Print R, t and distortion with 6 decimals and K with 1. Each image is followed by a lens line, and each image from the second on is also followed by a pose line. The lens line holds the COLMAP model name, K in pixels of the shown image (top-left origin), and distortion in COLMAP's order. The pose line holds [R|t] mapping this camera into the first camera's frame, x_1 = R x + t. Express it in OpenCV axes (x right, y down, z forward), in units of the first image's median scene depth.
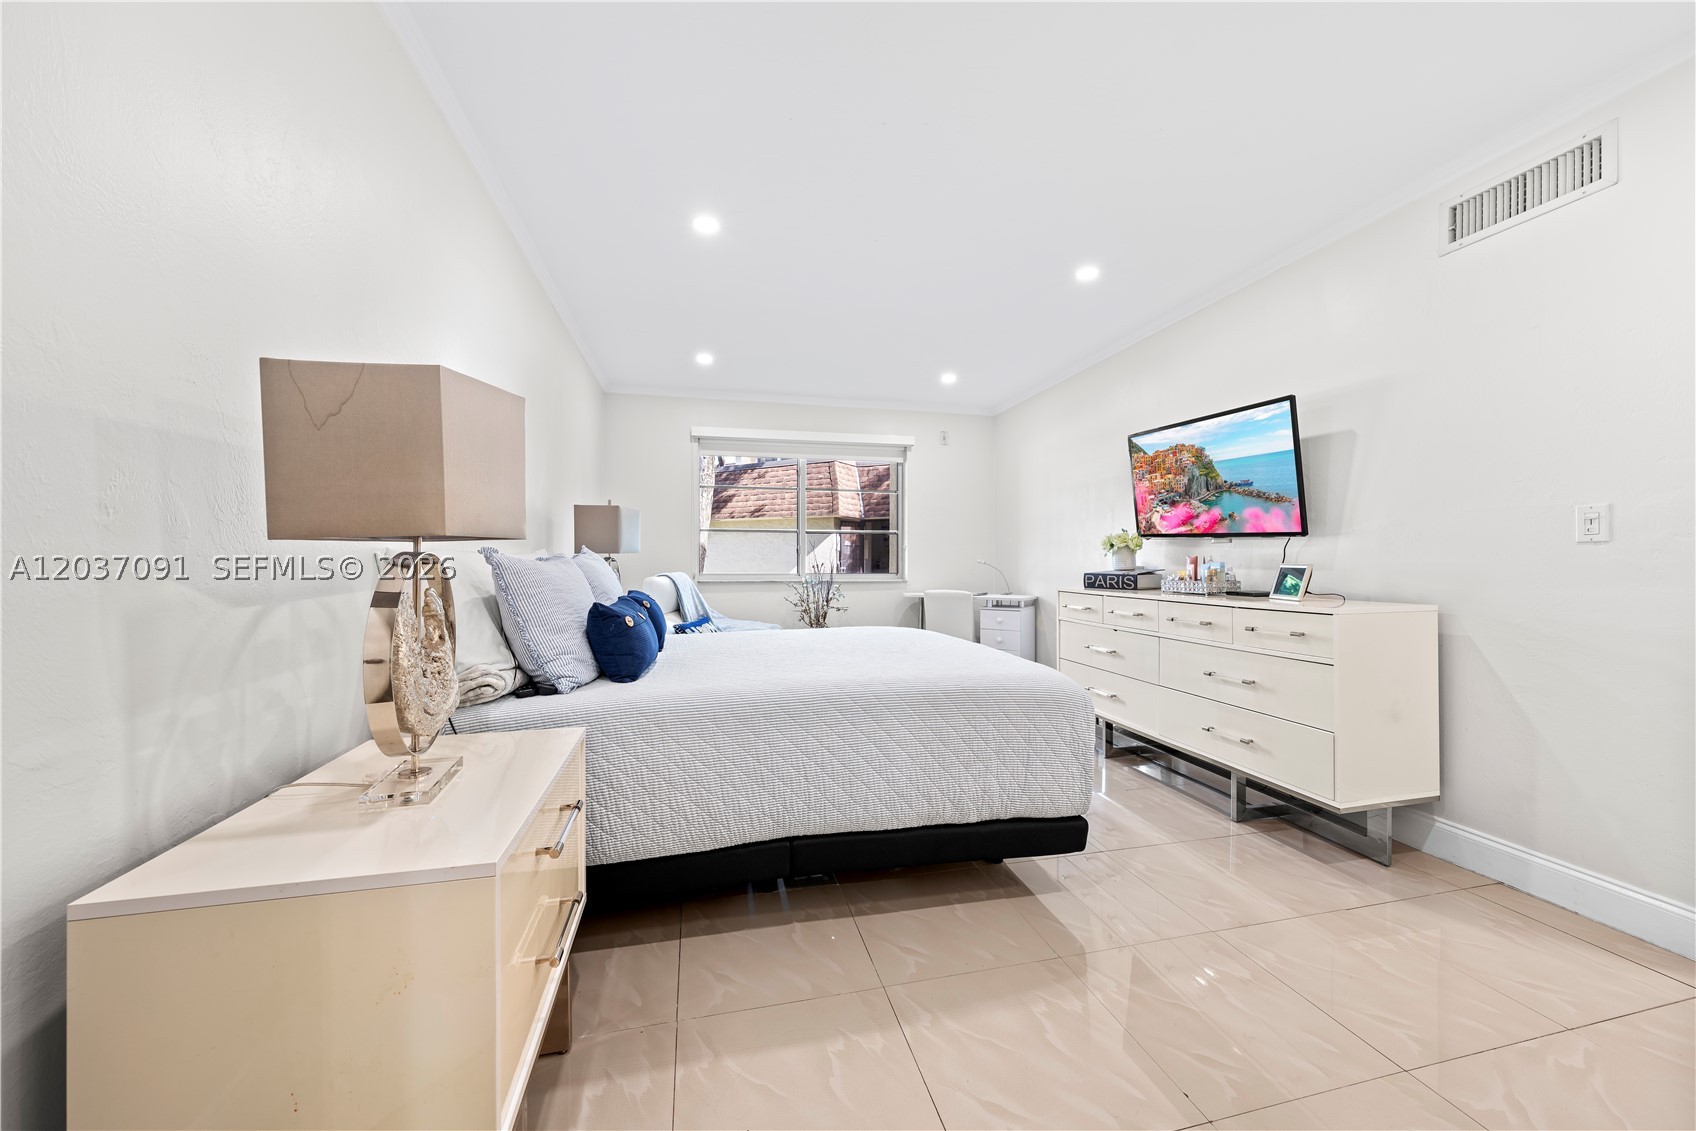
lens RADIAL K [[606.5, 0, 848.0], [0, 606.5, 565.5], [0, 0, 1]] dist [-0.000128, 0.000019]
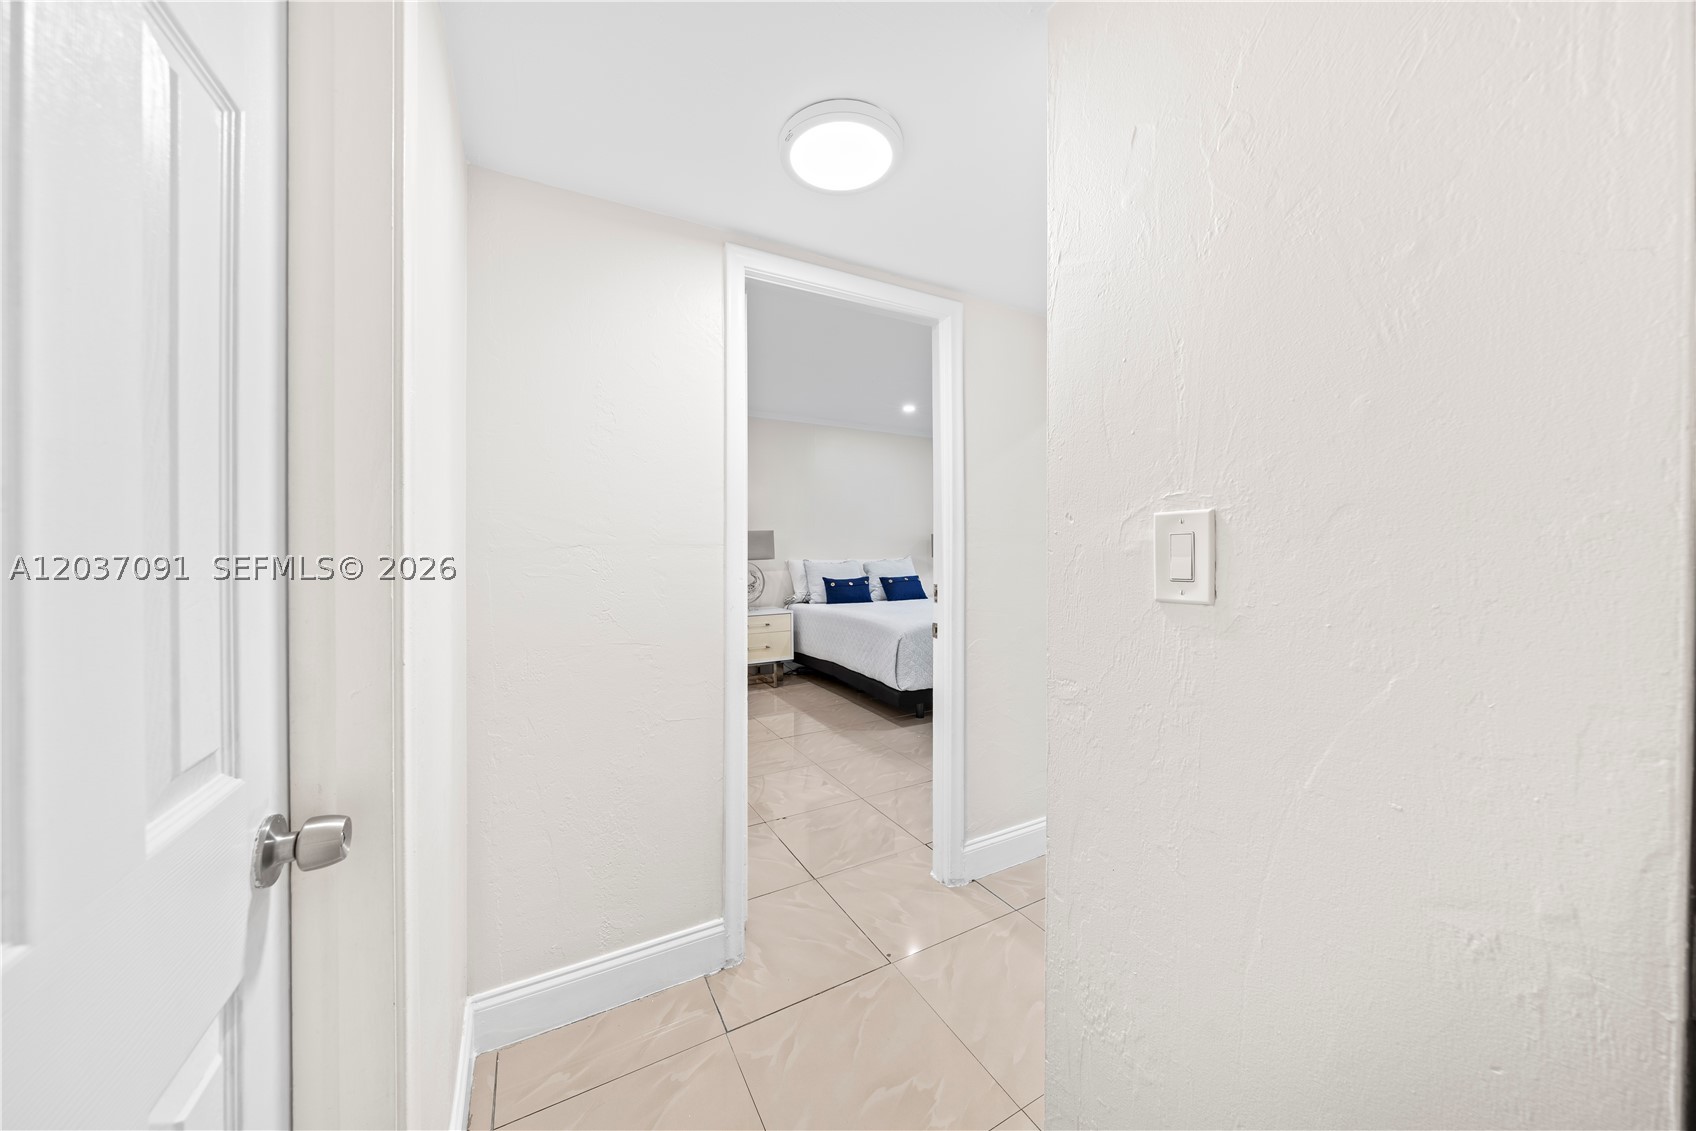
lens RADIAL K [[577.0, 0, 850.6], [0, 577.0, 558.0], [0, 0, 1]] dist [-0.000630, 0.000412]
pose [[0.269559, 0.010616, -0.962925, 2.323596], [0.003641, 0.999921, 0.012043, -0.071288], [0.962977, -0.006752, 0.269499, 0.277821]]
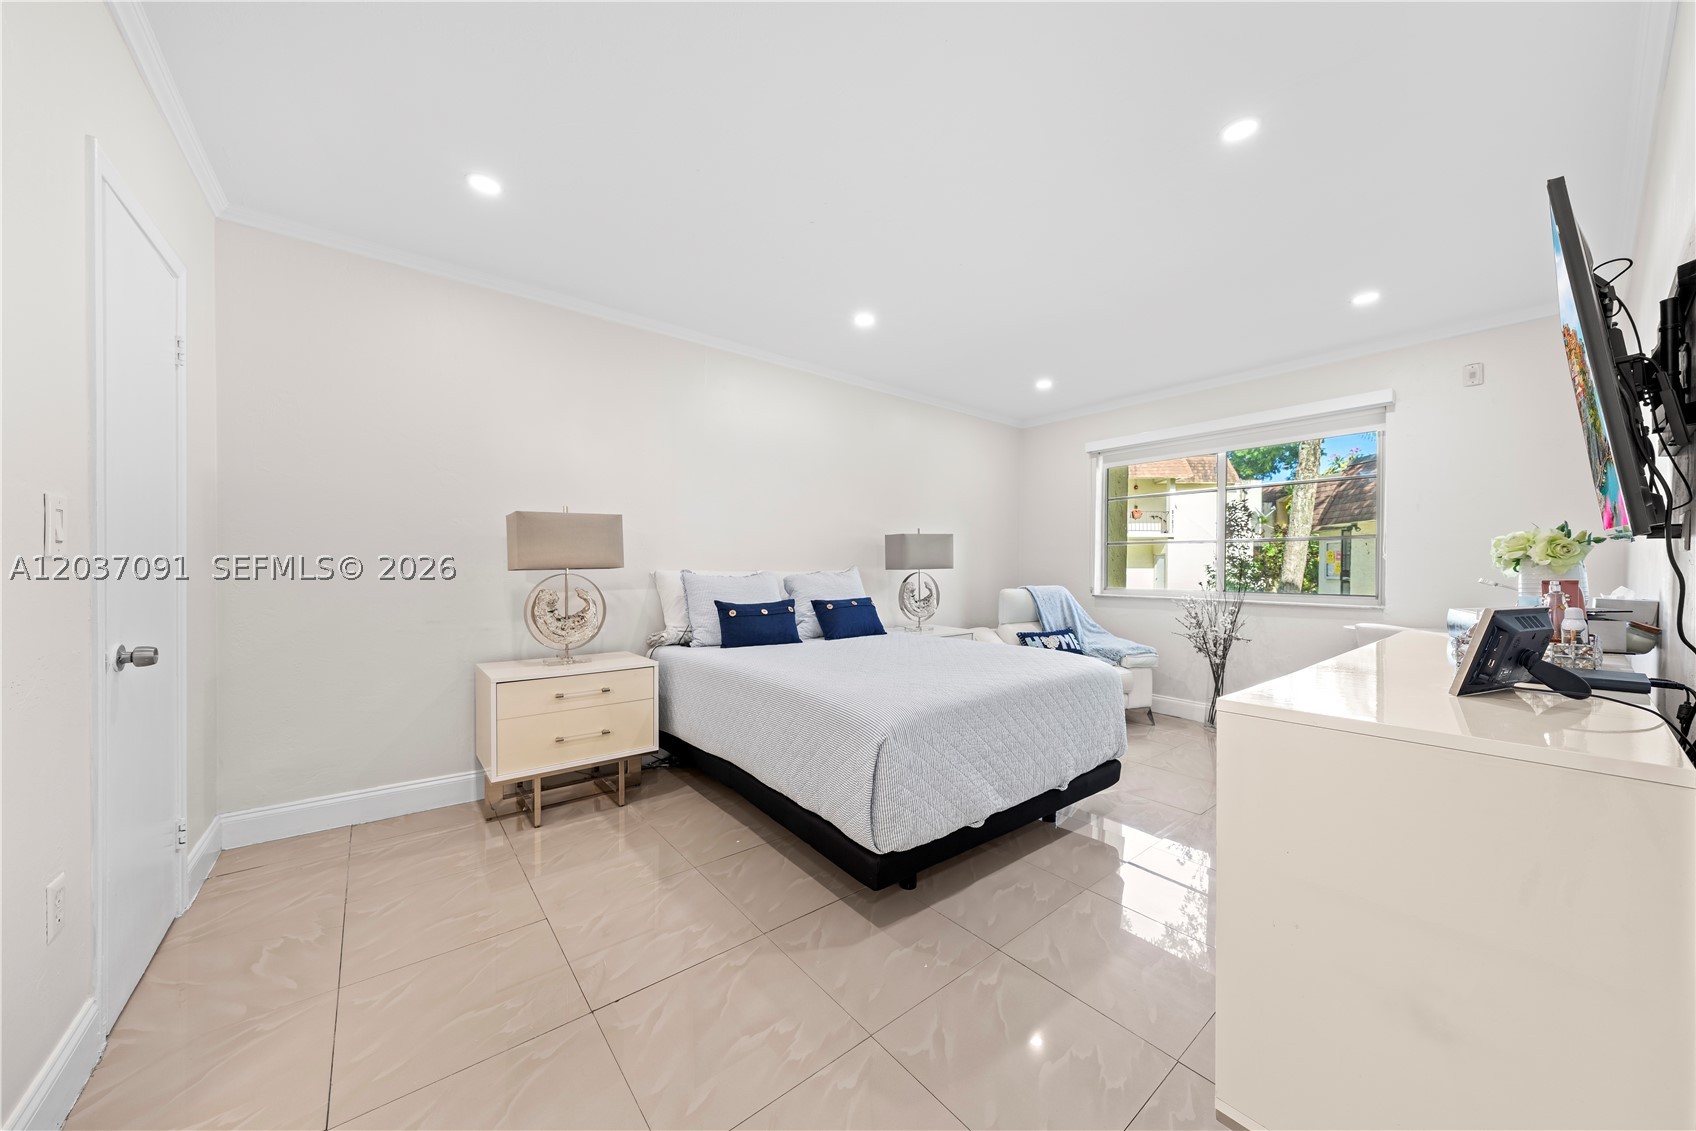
lens RADIAL K [[581.2, 0, 859.3], [0, 581.2, 572.5], [0, 0, 1]] dist [-0.005595, 0.000038]
pose [[0.436099, 0.008255, -0.899861, 1.170475], [-0.007456, 0.999957, 0.005559, -0.033038], [0.899868, 0.004285, 0.436142, 0.570463]]
